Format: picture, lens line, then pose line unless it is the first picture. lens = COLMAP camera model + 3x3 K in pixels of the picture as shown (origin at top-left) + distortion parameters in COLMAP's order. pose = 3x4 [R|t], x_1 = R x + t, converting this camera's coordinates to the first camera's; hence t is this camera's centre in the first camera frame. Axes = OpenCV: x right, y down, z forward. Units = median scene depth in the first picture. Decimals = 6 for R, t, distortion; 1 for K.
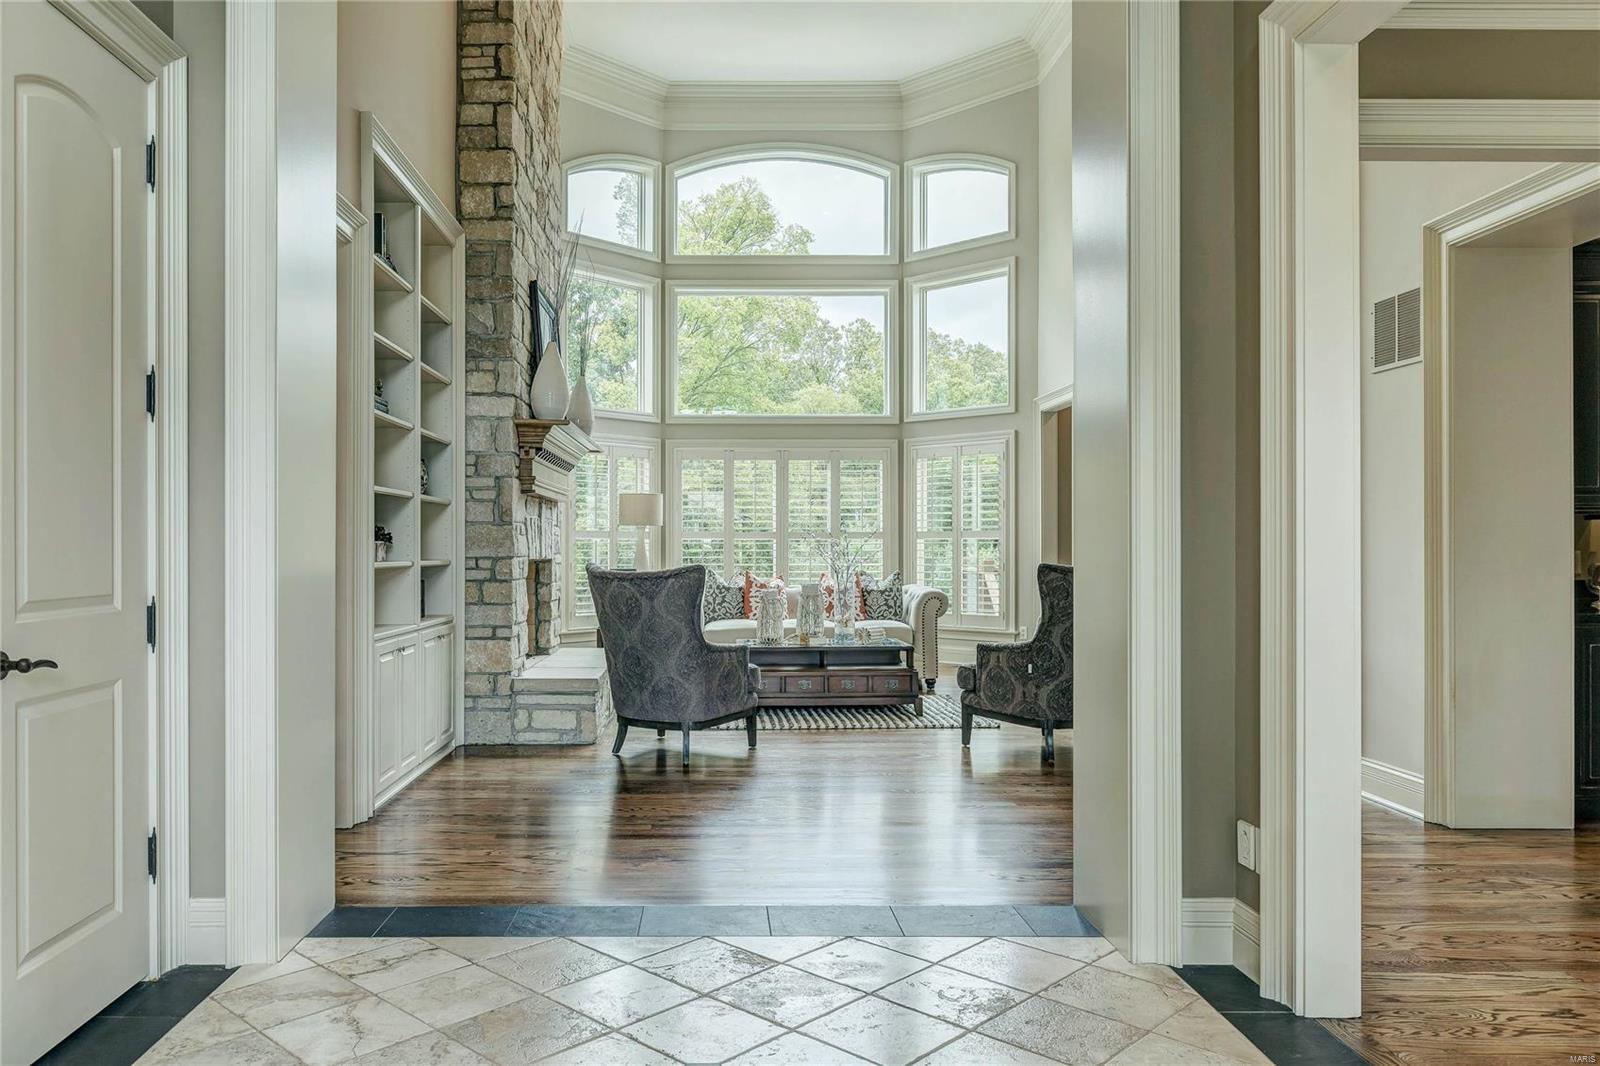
lens RADIAL K [[1124.3, 0, 718.9], [0, 1124.3, 556.4], [0, 0, 1]] dist [0.003288, 0.001082]
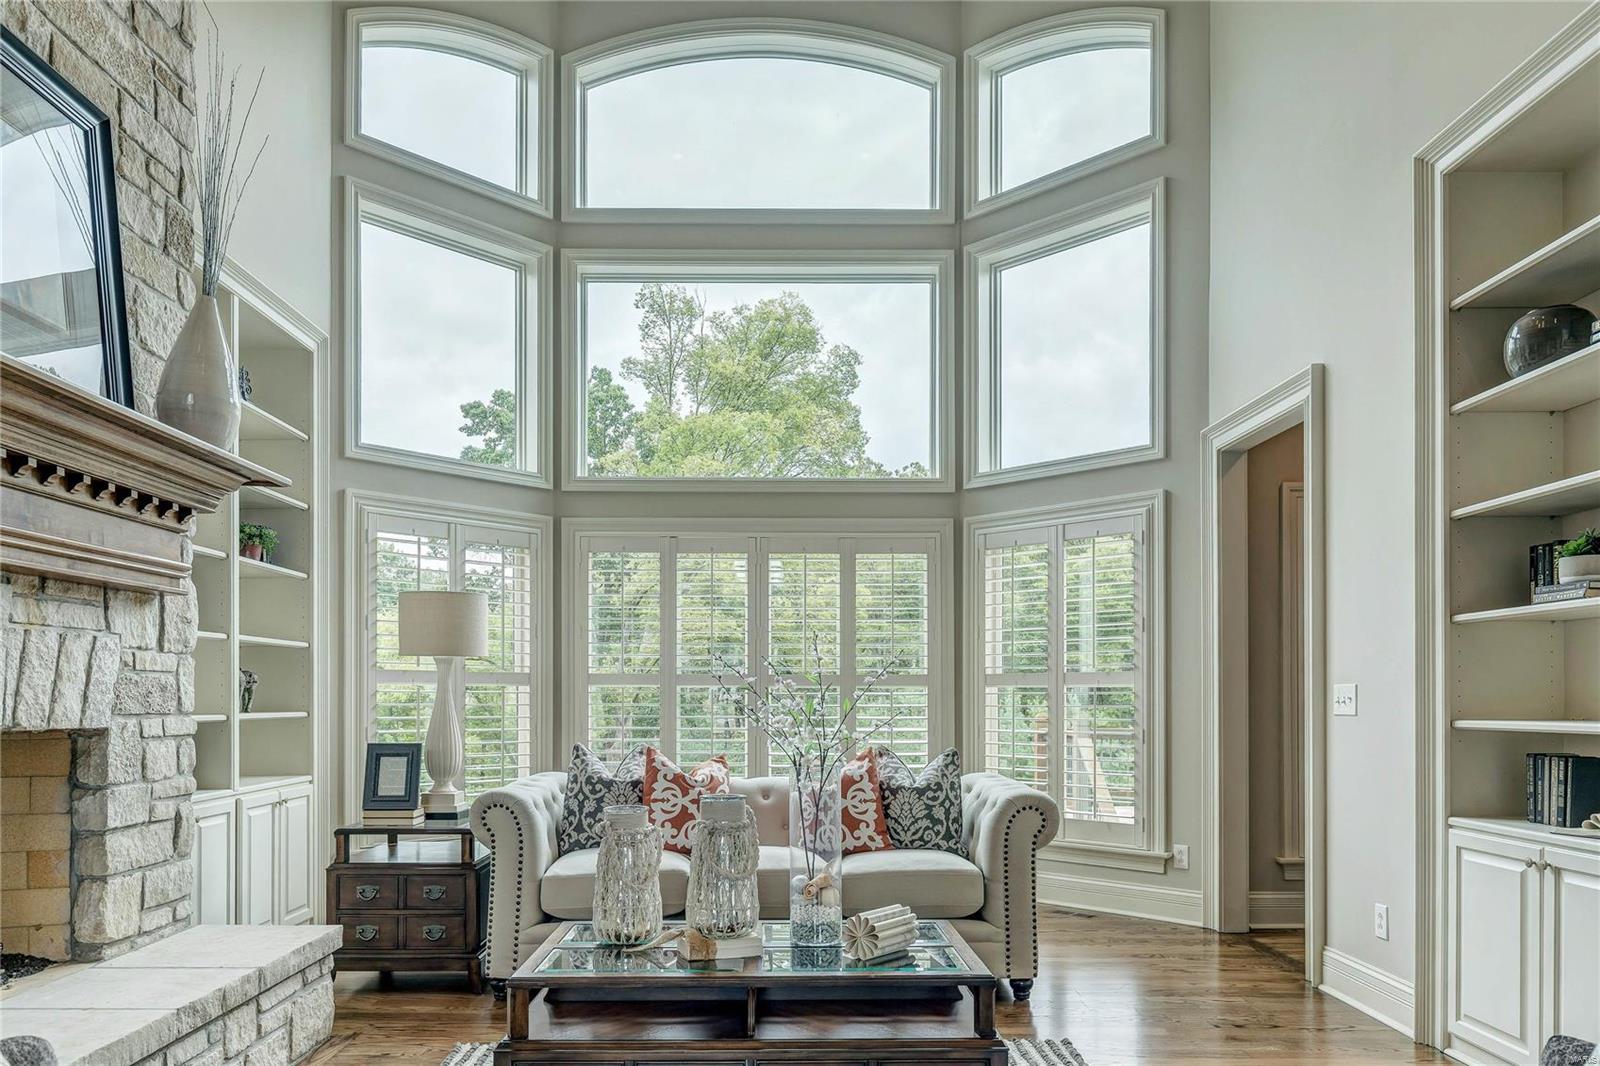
lens RADIAL K [[1078.1, 0, 771.6], [0, 1078.1, 692.8], [0, 0, 1]] dist [0.002443, 0.001460]
pose [[0.999953, 0.002446, -0.009383, 0.100796], [-0.002573, 0.999905, -0.013578, -0.006009], [0.009348, 0.013602, 0.999864, 0.629924]]
